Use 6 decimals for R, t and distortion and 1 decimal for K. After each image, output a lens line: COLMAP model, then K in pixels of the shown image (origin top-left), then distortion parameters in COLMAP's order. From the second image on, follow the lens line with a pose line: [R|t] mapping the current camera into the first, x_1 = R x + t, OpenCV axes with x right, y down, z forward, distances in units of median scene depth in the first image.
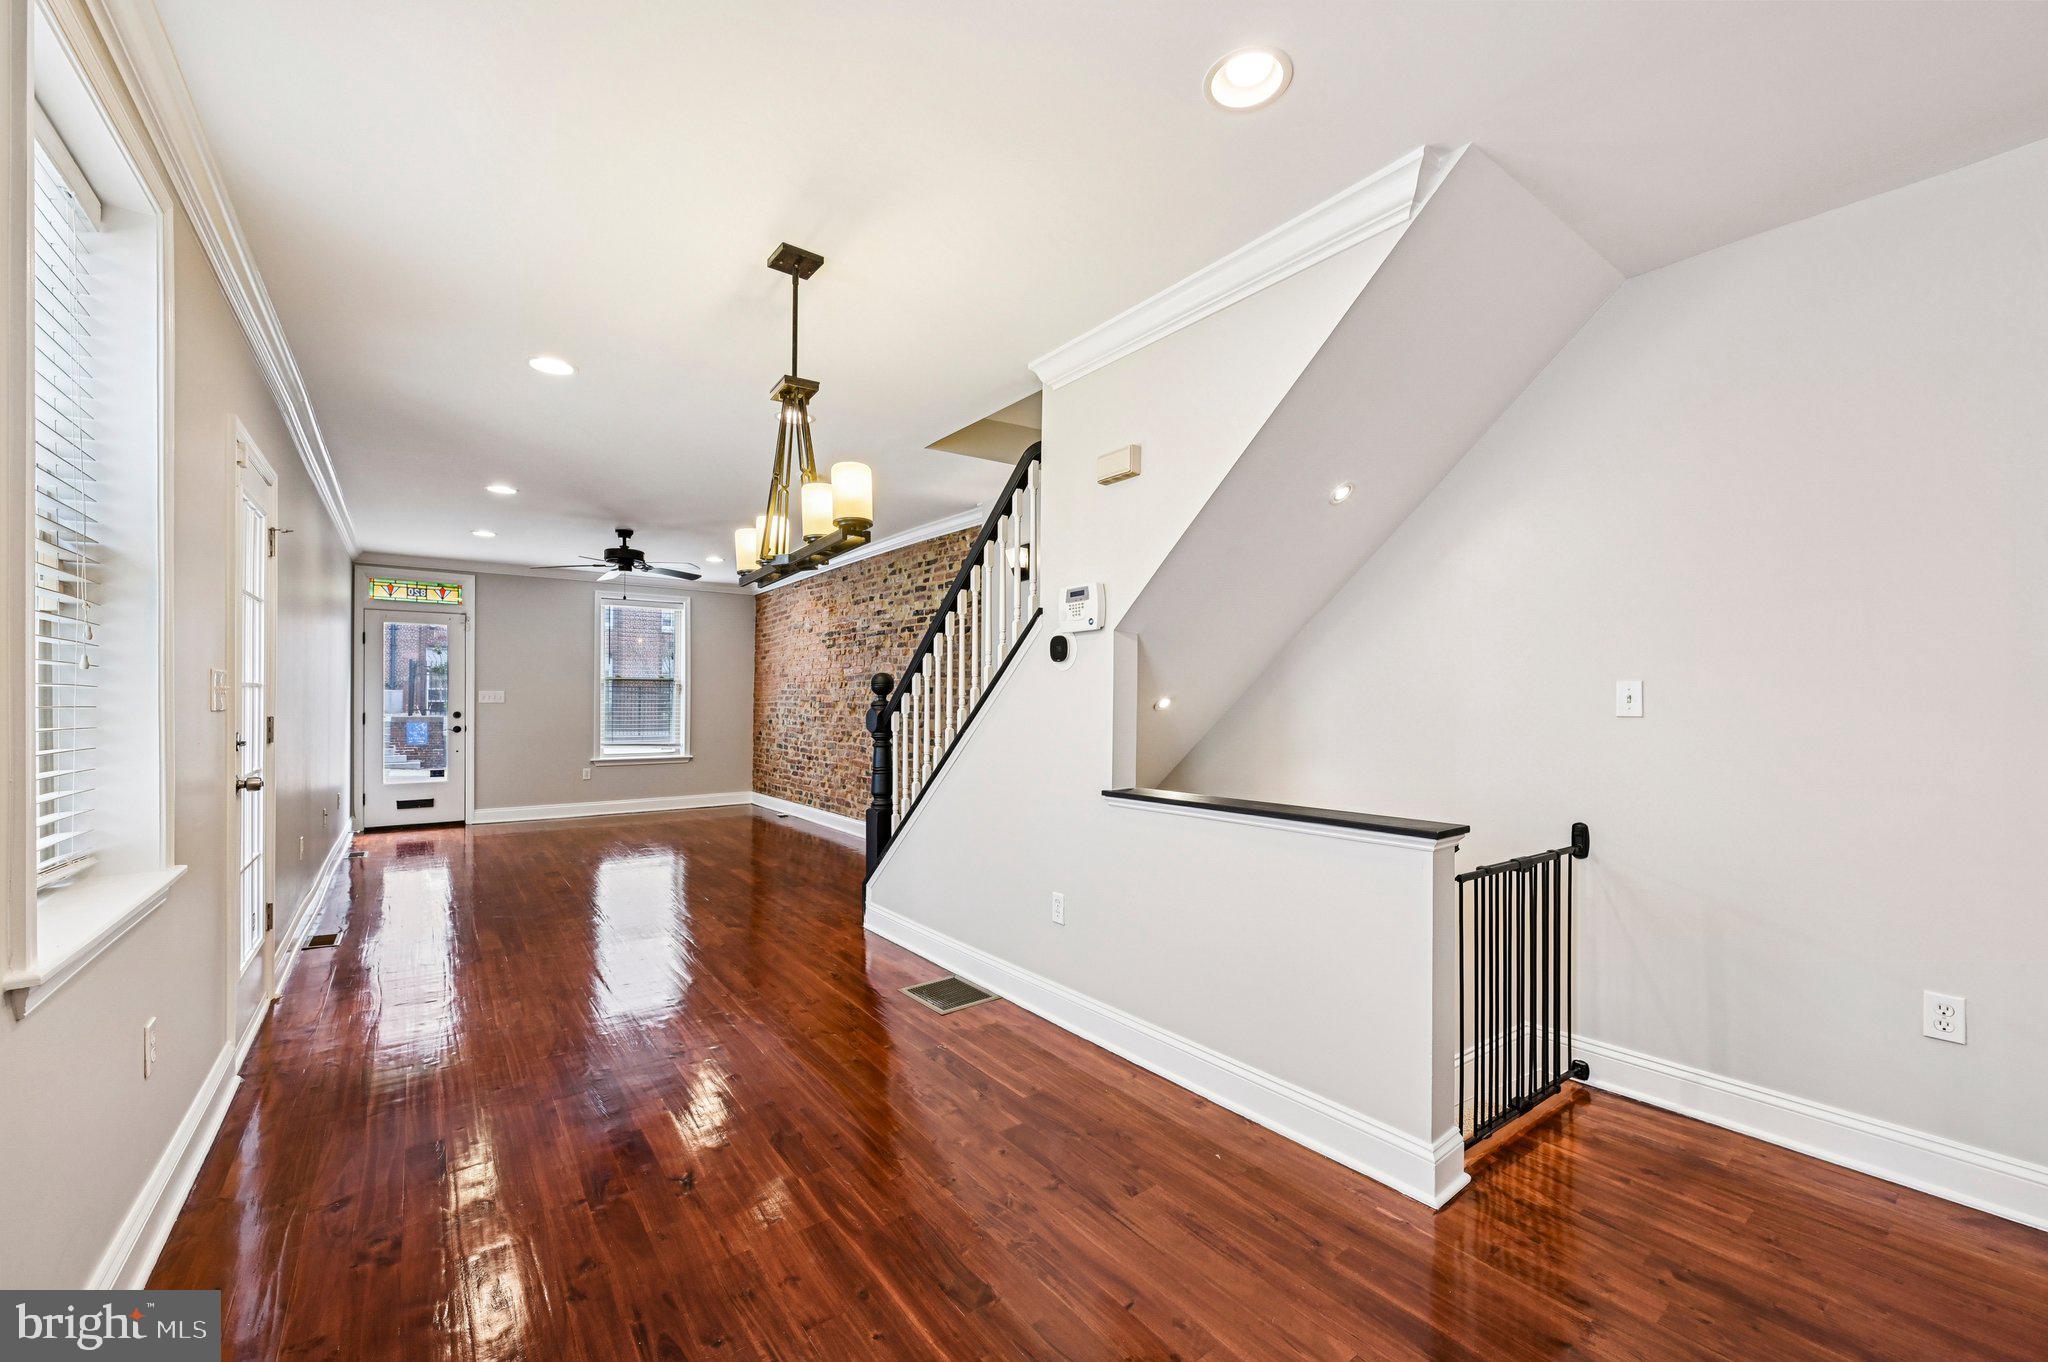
lens RADIAL K [[811.3, 0, 1034.1], [0, 811.3, 699.1], [0, 0, 1]] dist [0.000097, -0.000086]
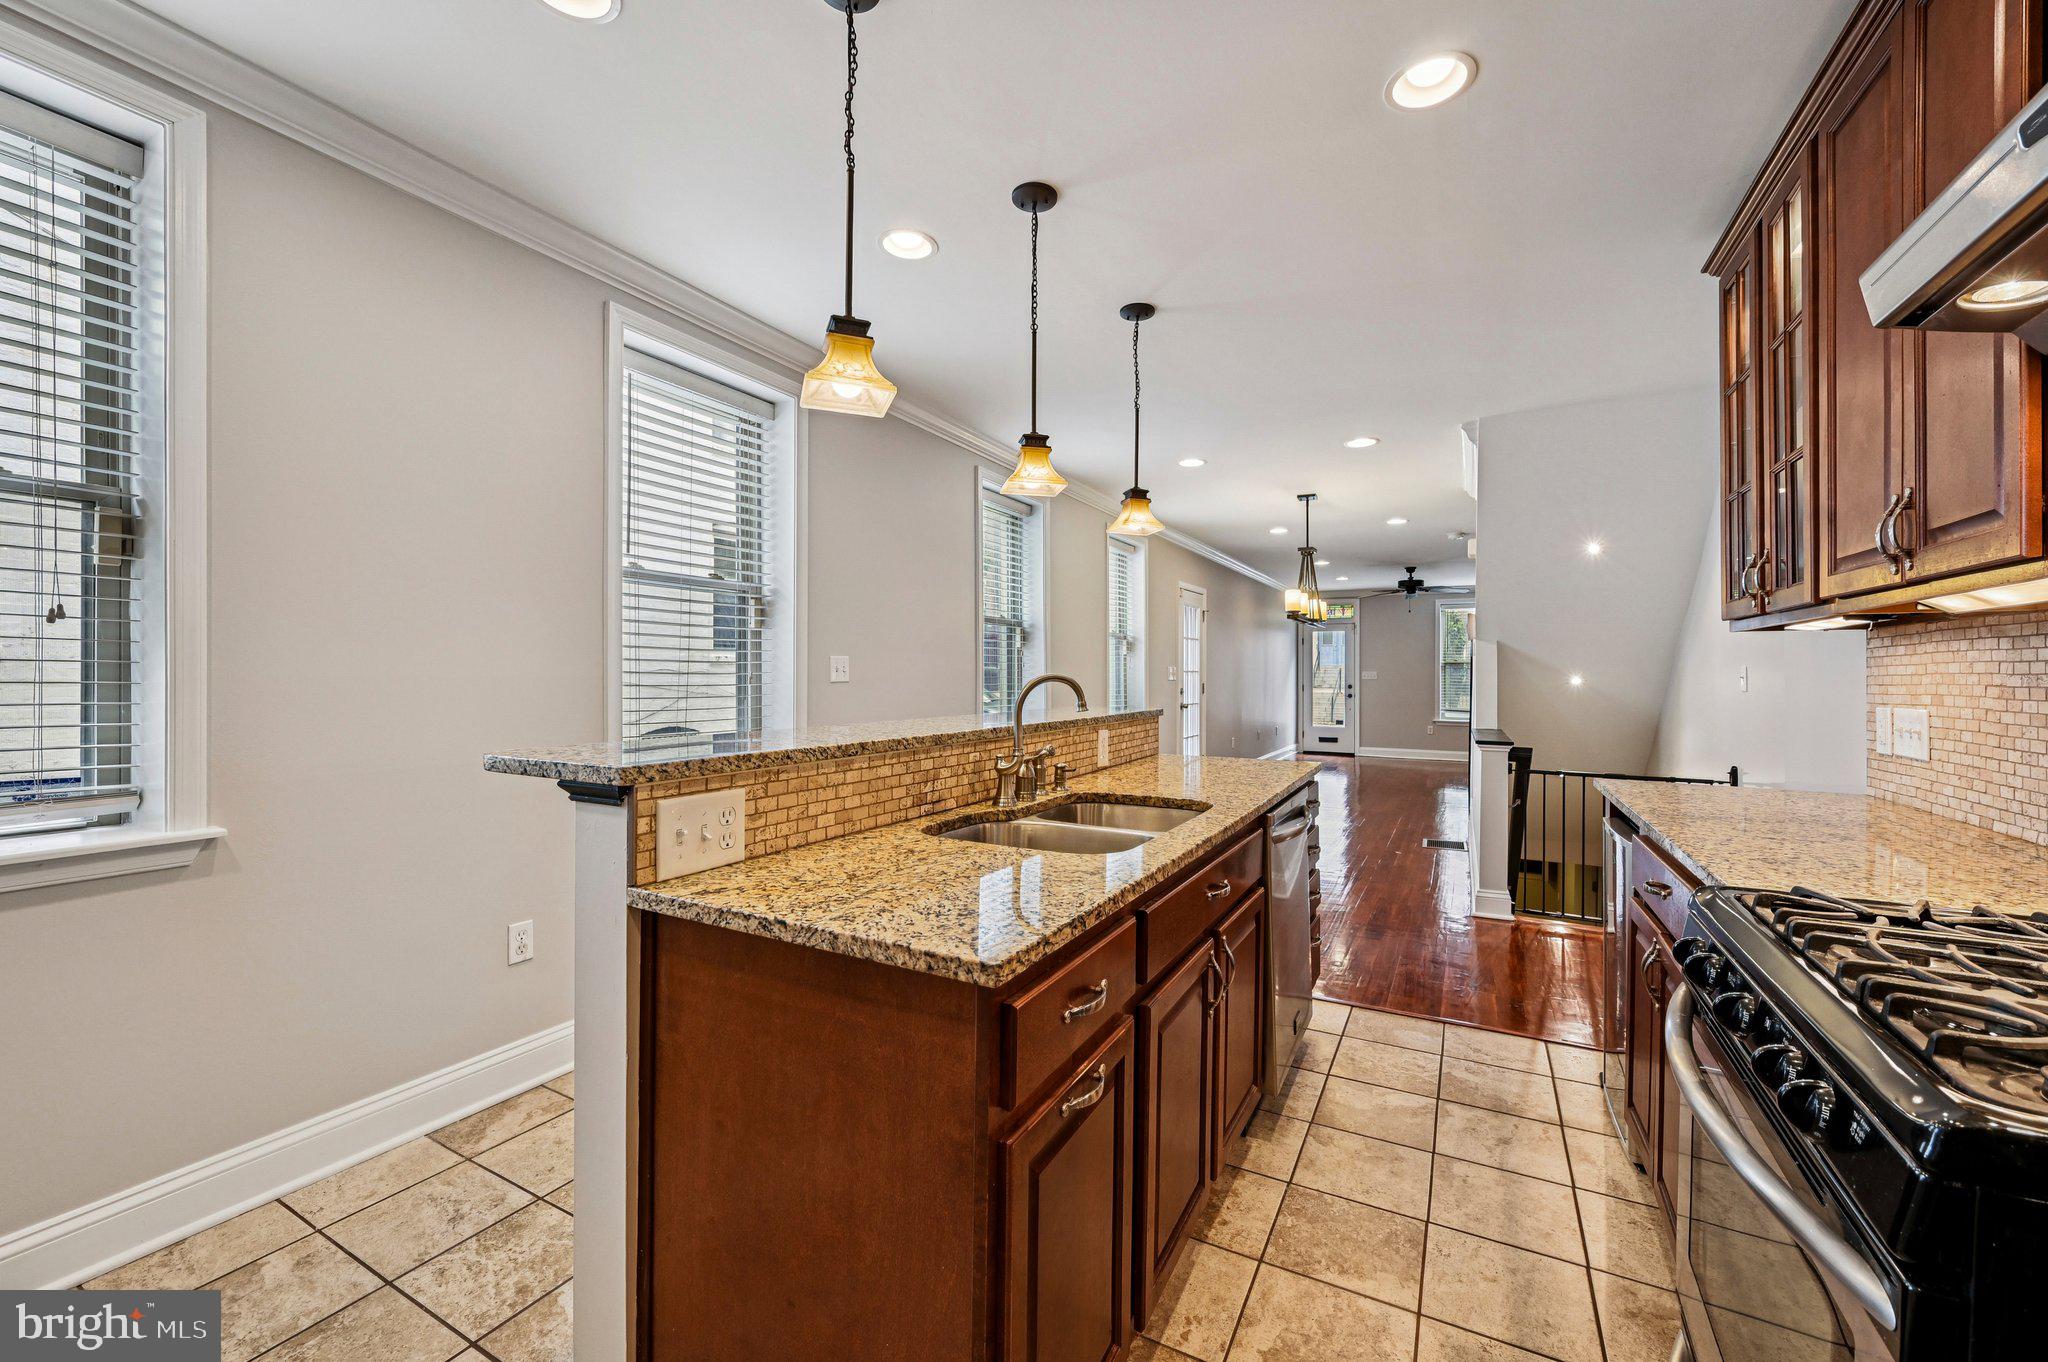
lens RADIAL K [[810.6, 0, 1026.3], [0, 810.6, 683.3], [0, 0, 1]] dist [0.007377, 0.000029]
pose [[0.408605, 0.009245, -0.912665, 0.508452], [-0.002501, 0.999956, 0.009009, -0.000291], [0.912708, -0.001398, 0.408610, -0.249263]]
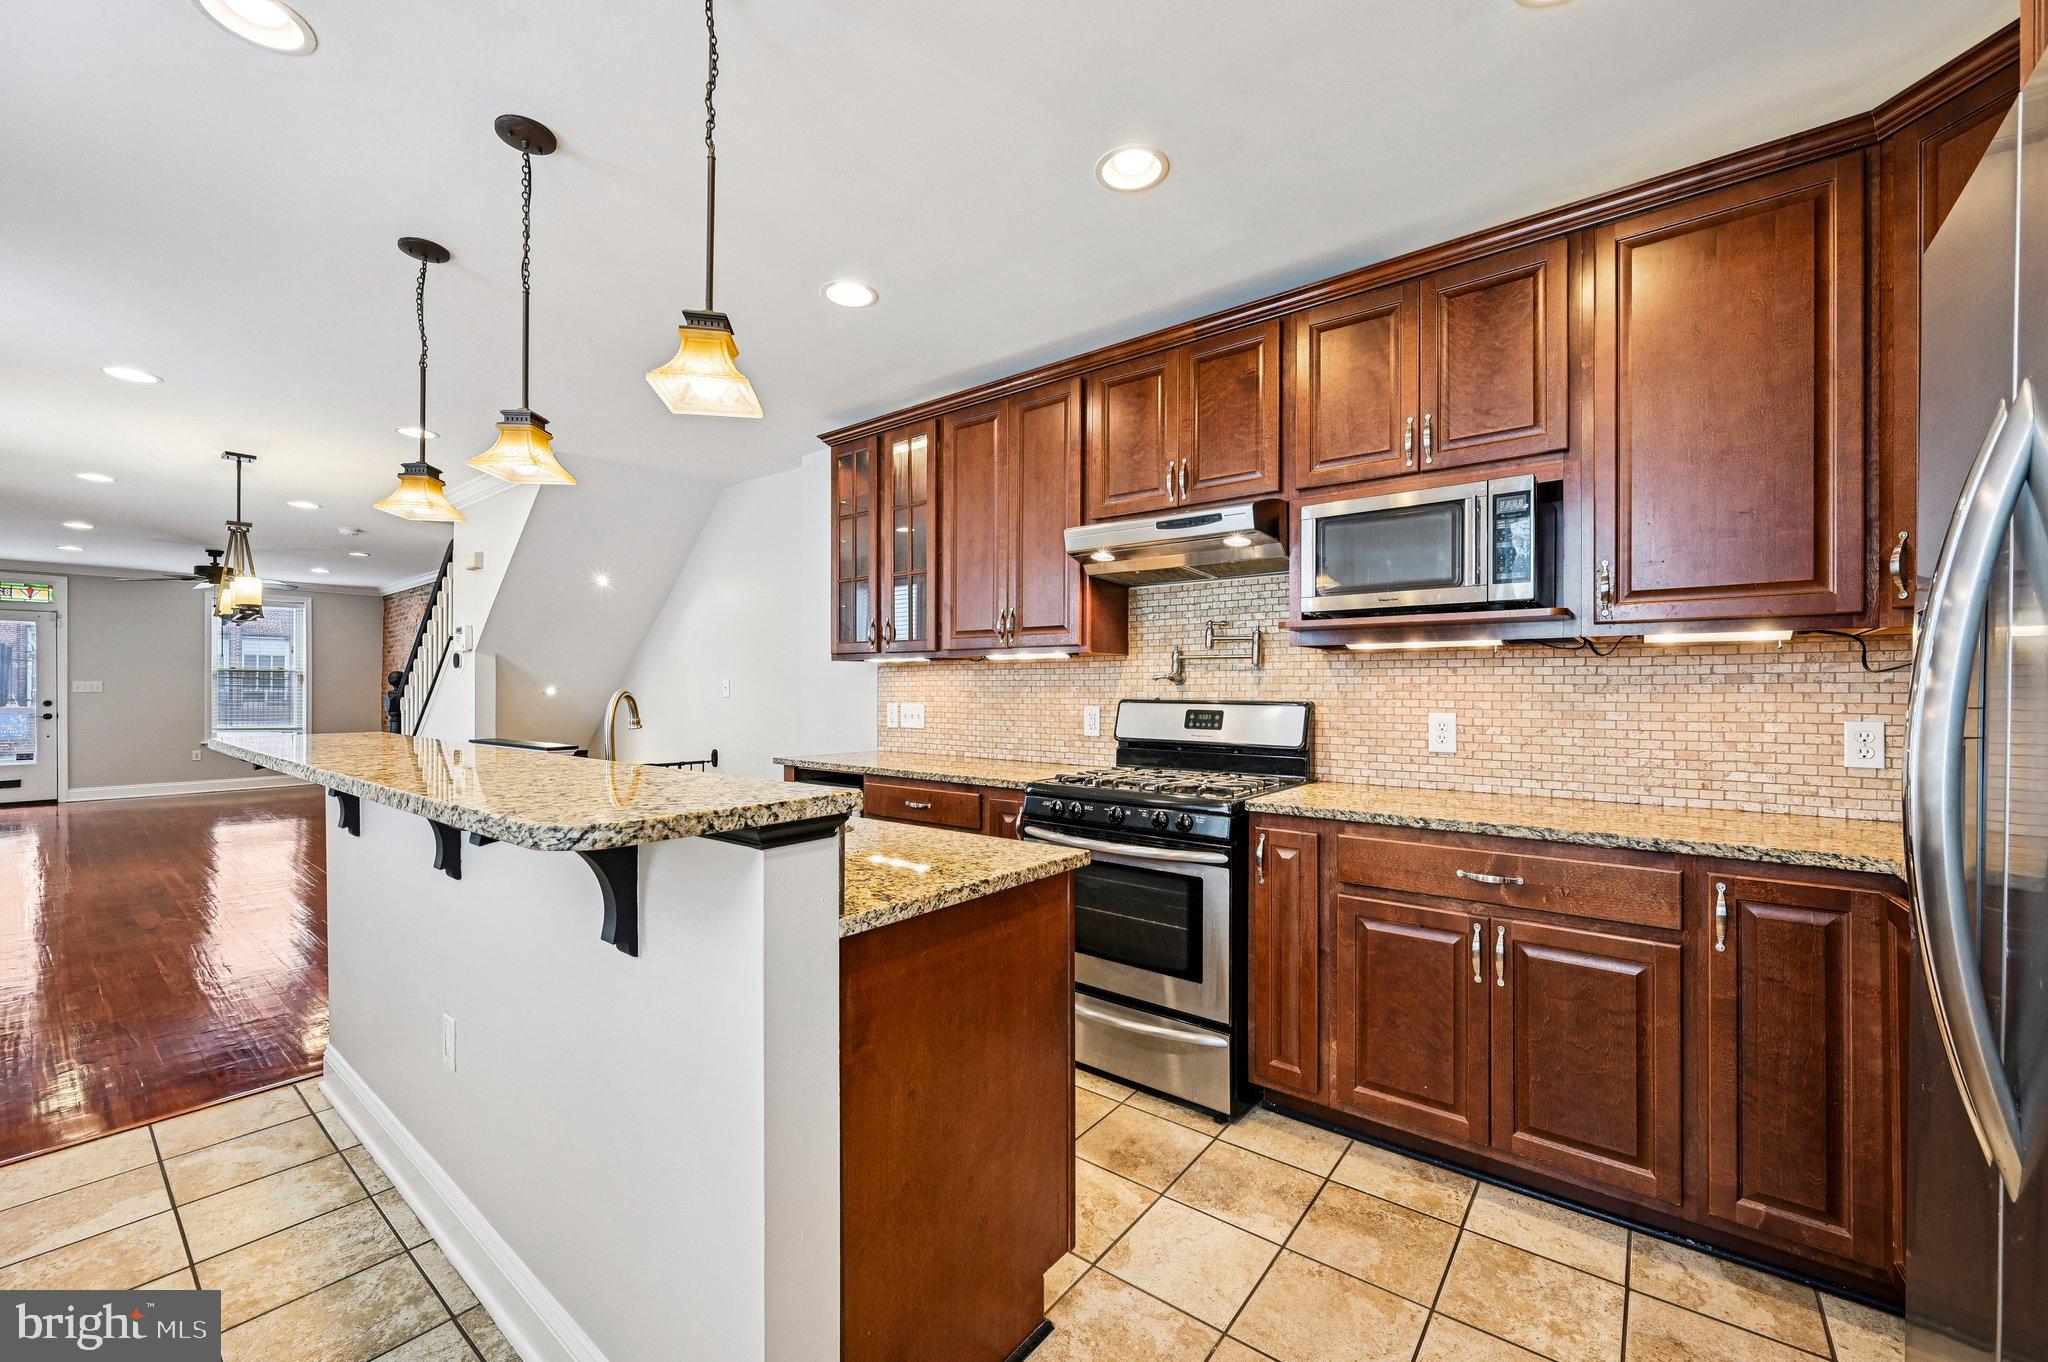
lens RADIAL K [[808.6, 0, 1042.5], [0, 808.6, 686.9], [0, 0, 1]] dist [-0.002473, -0.000602]
pose [[0.967544, -0.003935, 0.252673, 0.330783], [0.003152, 0.999989, 0.003505, -0.002700], [-0.252684, -0.002595, 0.967545, -0.411744]]
